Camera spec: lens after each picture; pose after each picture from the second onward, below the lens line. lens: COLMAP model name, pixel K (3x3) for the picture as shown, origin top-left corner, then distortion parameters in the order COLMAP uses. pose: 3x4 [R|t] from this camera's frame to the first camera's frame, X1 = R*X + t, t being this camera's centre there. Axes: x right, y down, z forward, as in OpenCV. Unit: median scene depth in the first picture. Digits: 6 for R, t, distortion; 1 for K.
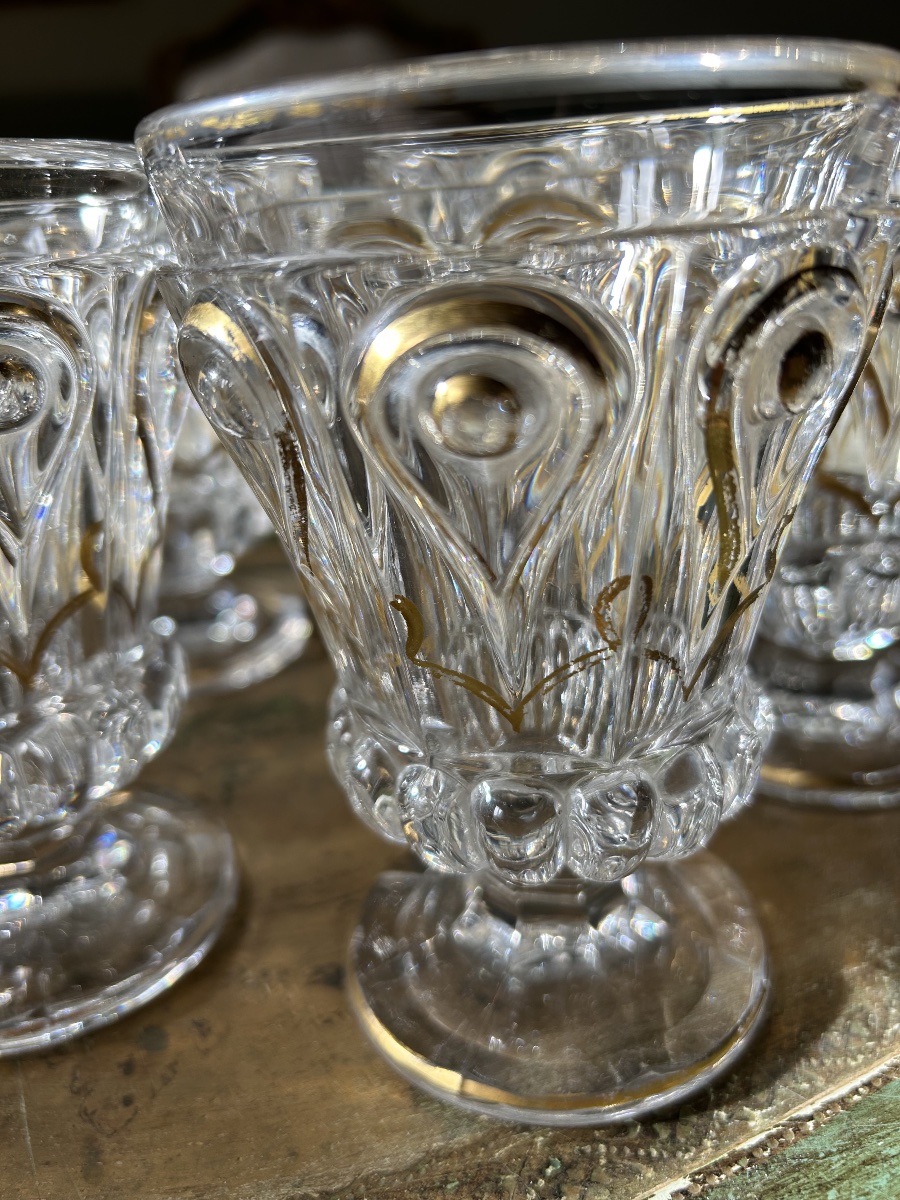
lens RADIAL K [[1000.1, 0, 453.4], [0, 1000.1, 603.8], [0, 0, 1]] dist [-0.034213, -0.014204]
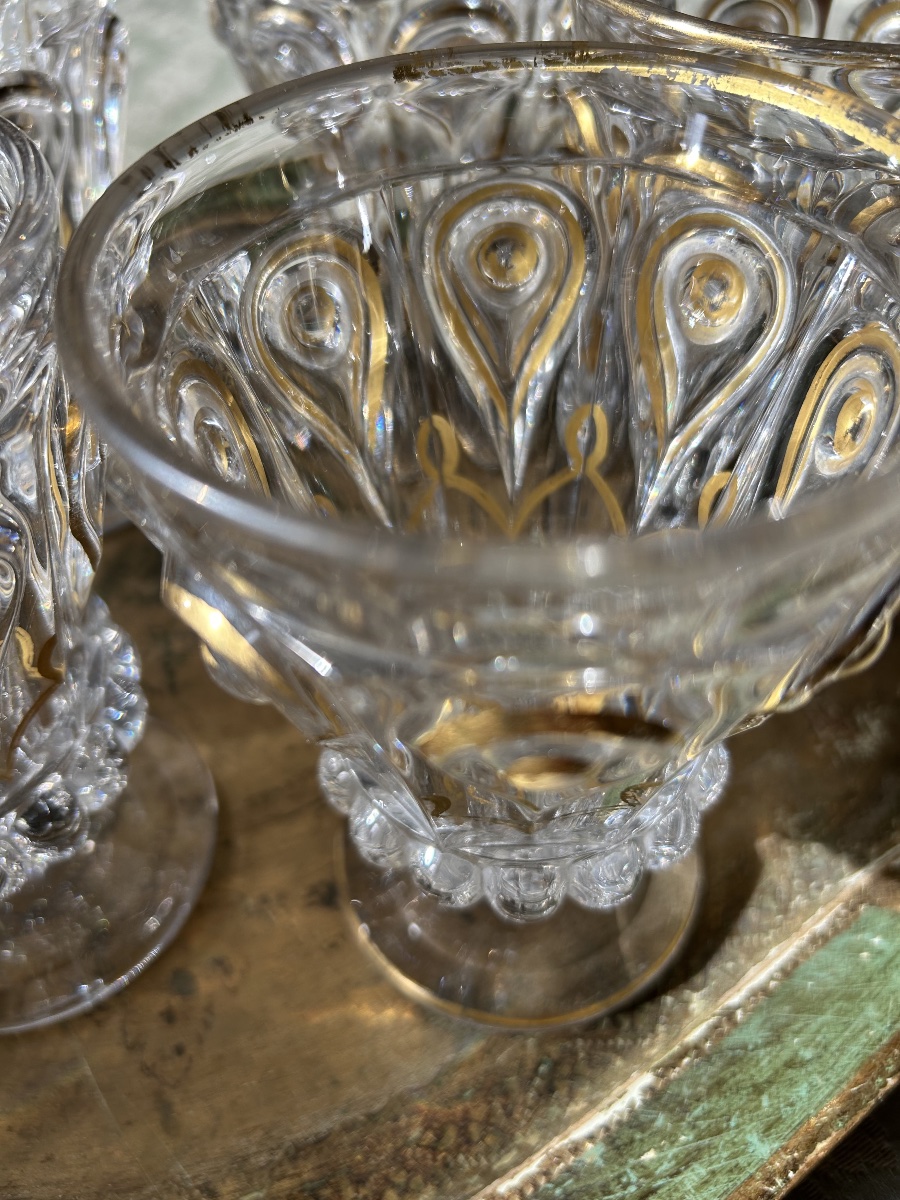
lens RADIAL K [[1000.1, 0, 452.6], [0, 1000.1, 597.8], [0, 0, 1]] dist [-0.034213, -0.014204]
pose [[0.983616, -0.106663, 0.145338, -0.131646], [0.028579, 0.888252, 0.458467, -0.533146], [-0.177999, -0.446802, 0.876747, 0.159743]]
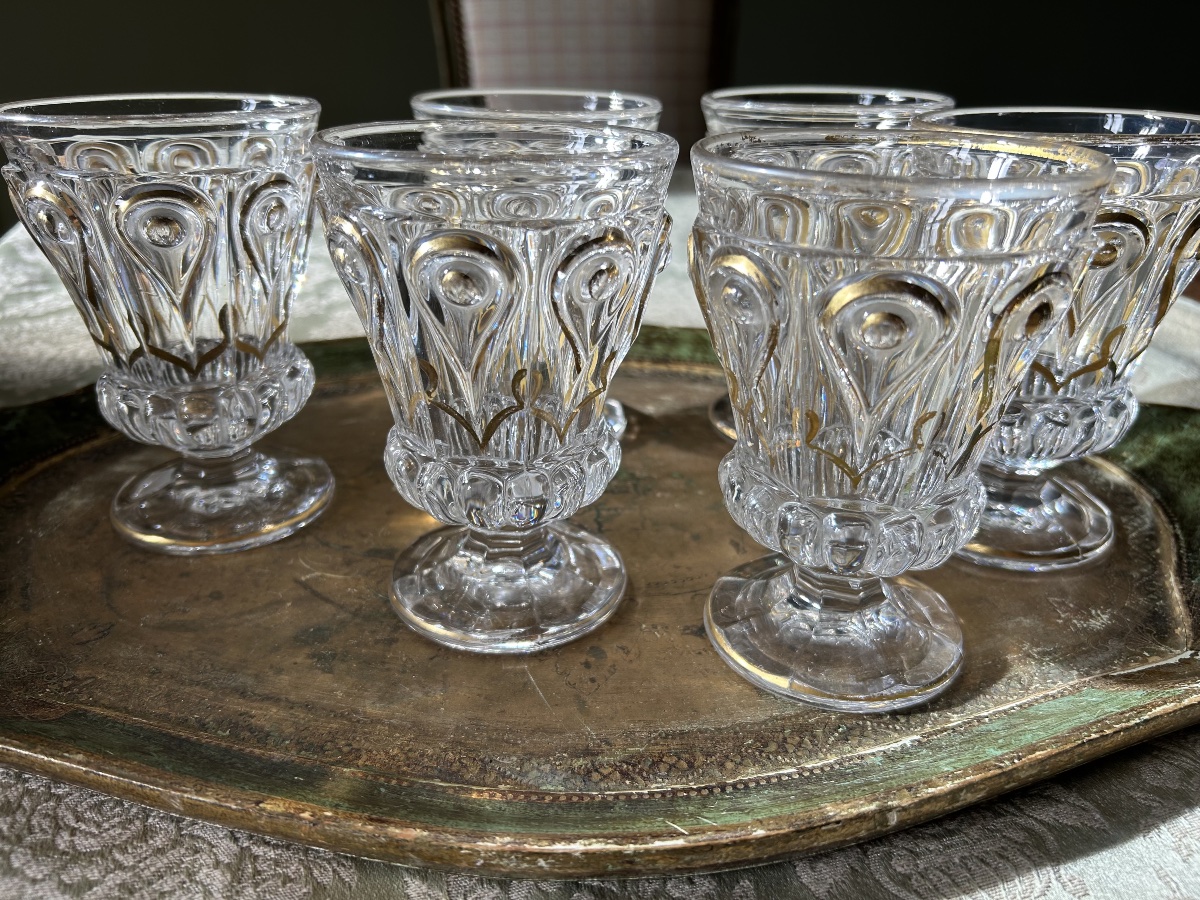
lens RADIAL K [[1000.1, 0, 545.4], [0, 1000.1, 462.8], [0, 0, 1]] dist [-0.034213, -0.014204]
pose [[0.994249, 0.096257, -0.046934, -0.388653], [-0.093259, 0.993688, 0.062339, 0.016357], [0.052639, -0.057604, 0.996951, -0.801887]]
